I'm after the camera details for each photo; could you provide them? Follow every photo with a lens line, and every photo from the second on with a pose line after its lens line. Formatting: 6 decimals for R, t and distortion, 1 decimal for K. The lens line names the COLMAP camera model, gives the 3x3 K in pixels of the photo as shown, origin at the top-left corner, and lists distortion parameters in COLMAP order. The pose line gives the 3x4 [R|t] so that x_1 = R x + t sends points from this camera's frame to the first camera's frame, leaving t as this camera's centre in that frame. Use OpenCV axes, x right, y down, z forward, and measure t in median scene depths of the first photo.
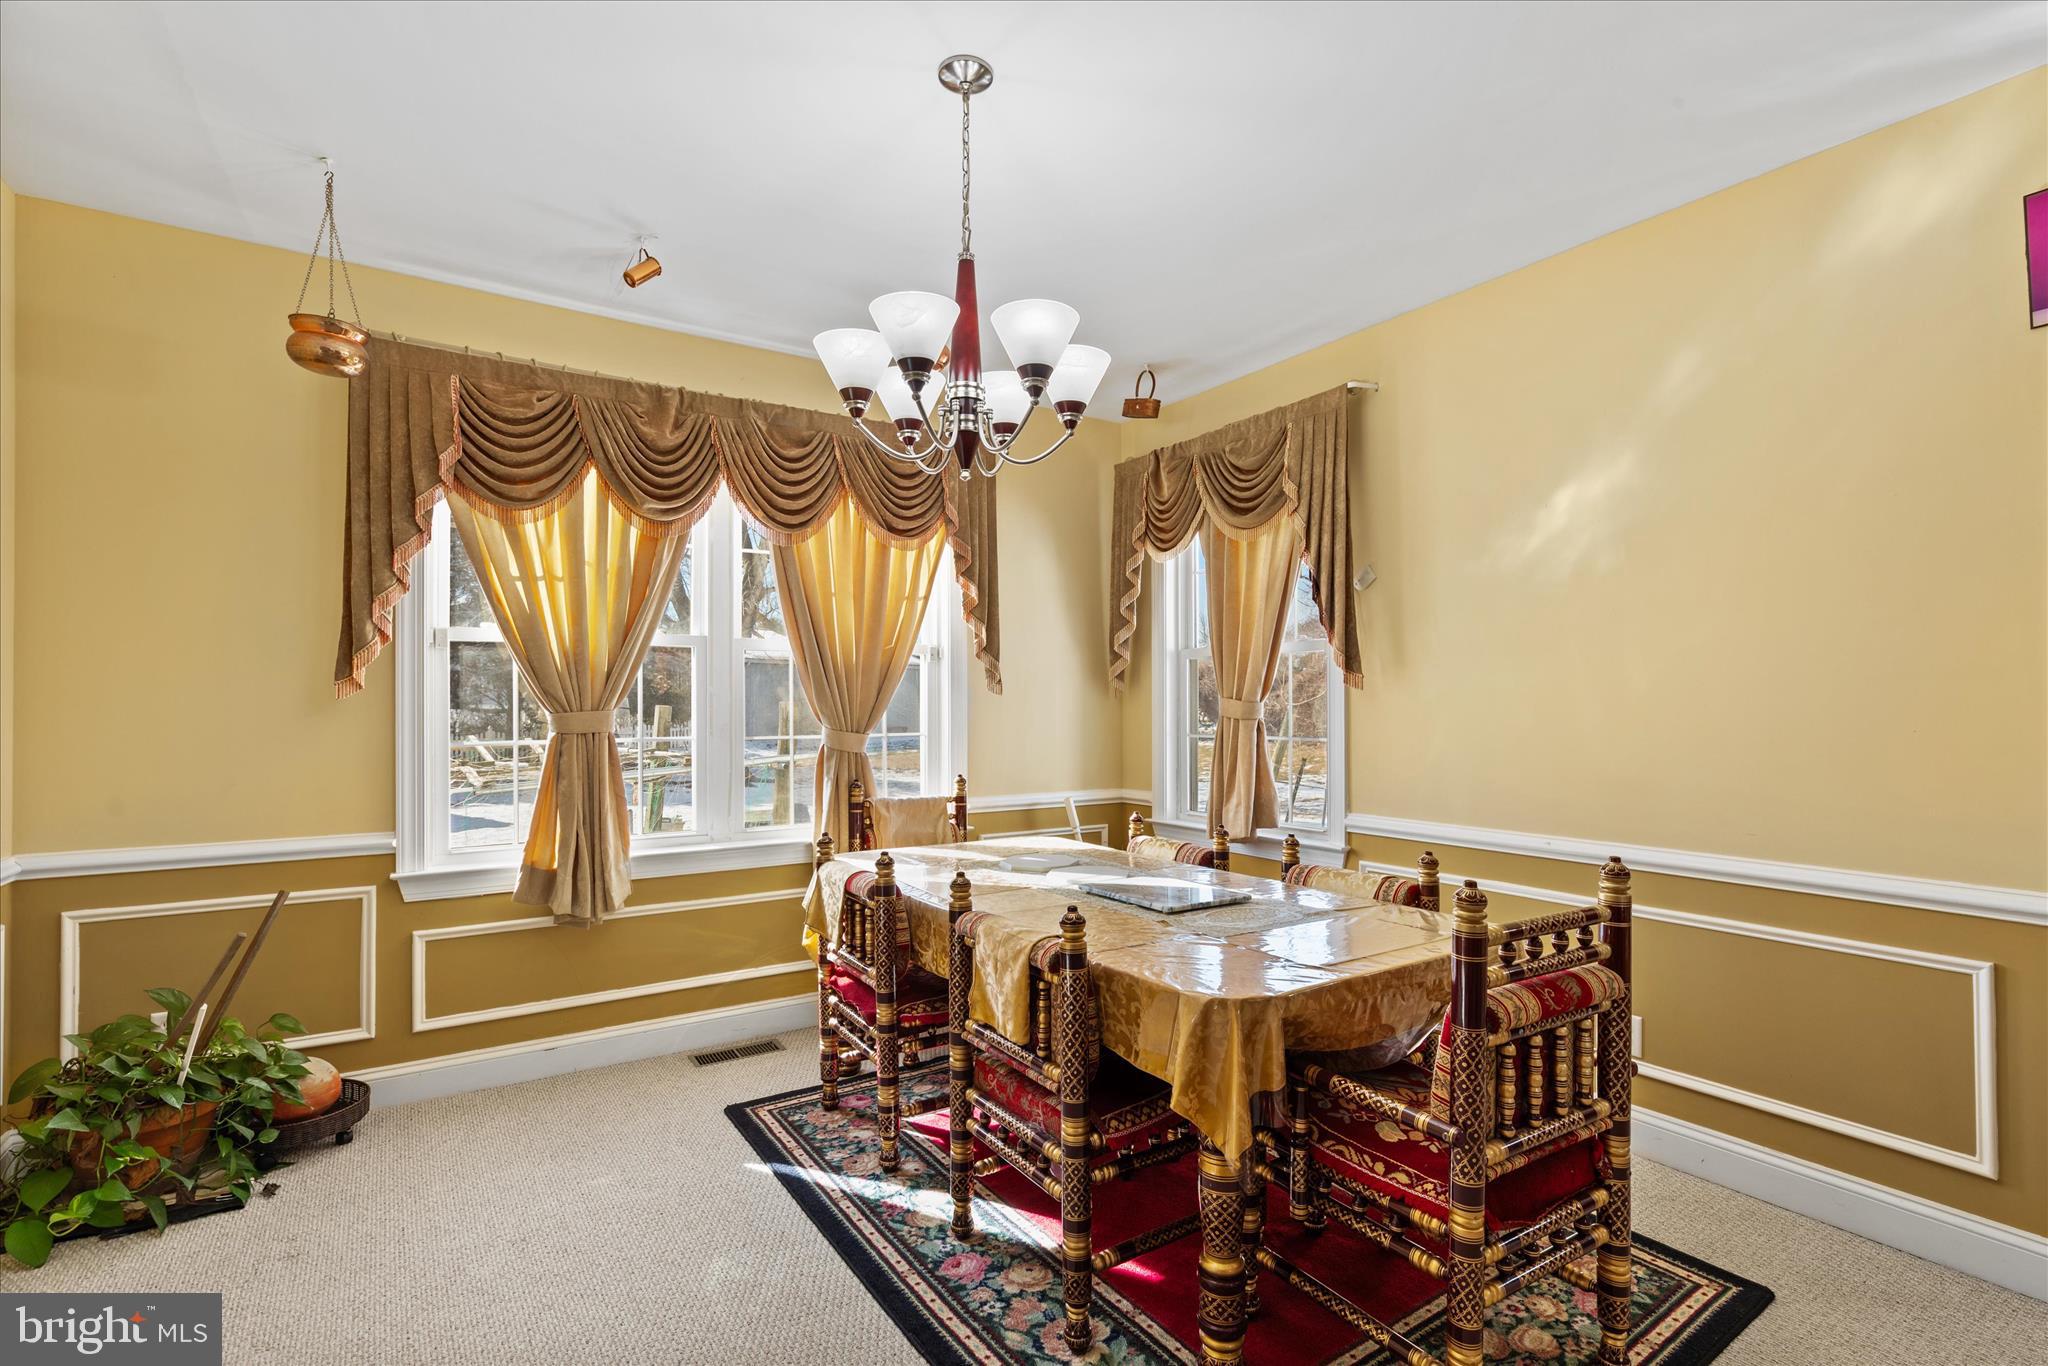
lens RADIAL K [[923.8, 0, 1021.1], [0, 923.8, 699.2], [0, 0, 1]] dist [-0.001805, 0.000268]
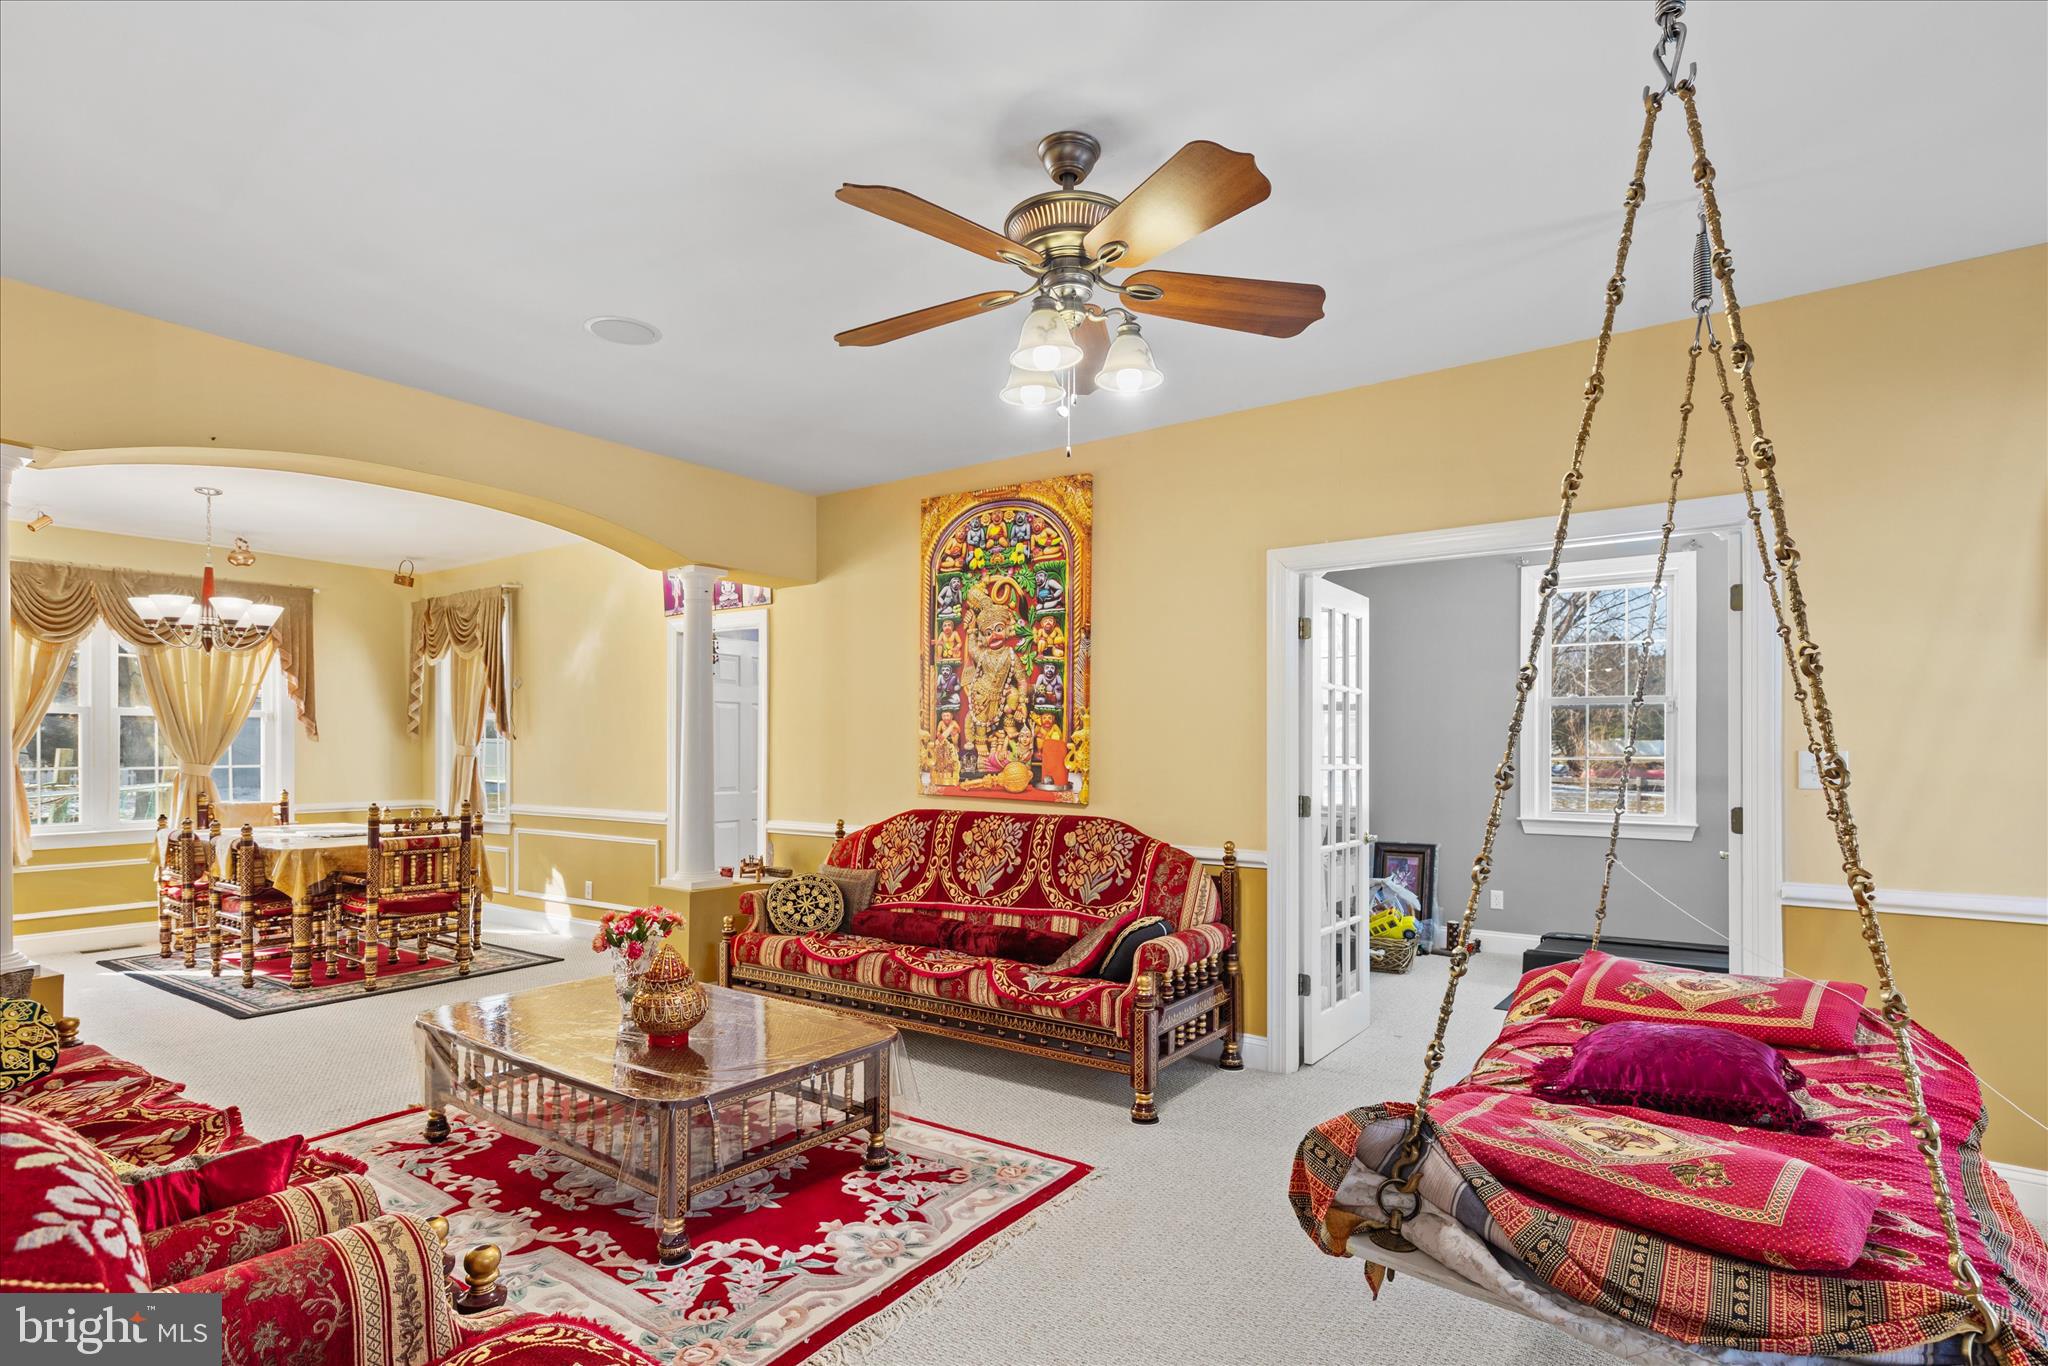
lens RADIAL K [[1023.2, 0, 1036.6], [0, 1023.2, 743.8], [0, 0, 1]] dist [0.001854, -0.000657]
pose [[0.929509, 0.000583, 0.368799, 0.579049], [-0.001732, 0.999995, 0.002786, -0.010299], [-0.368795, -0.003228, 0.929505, -1.382344]]
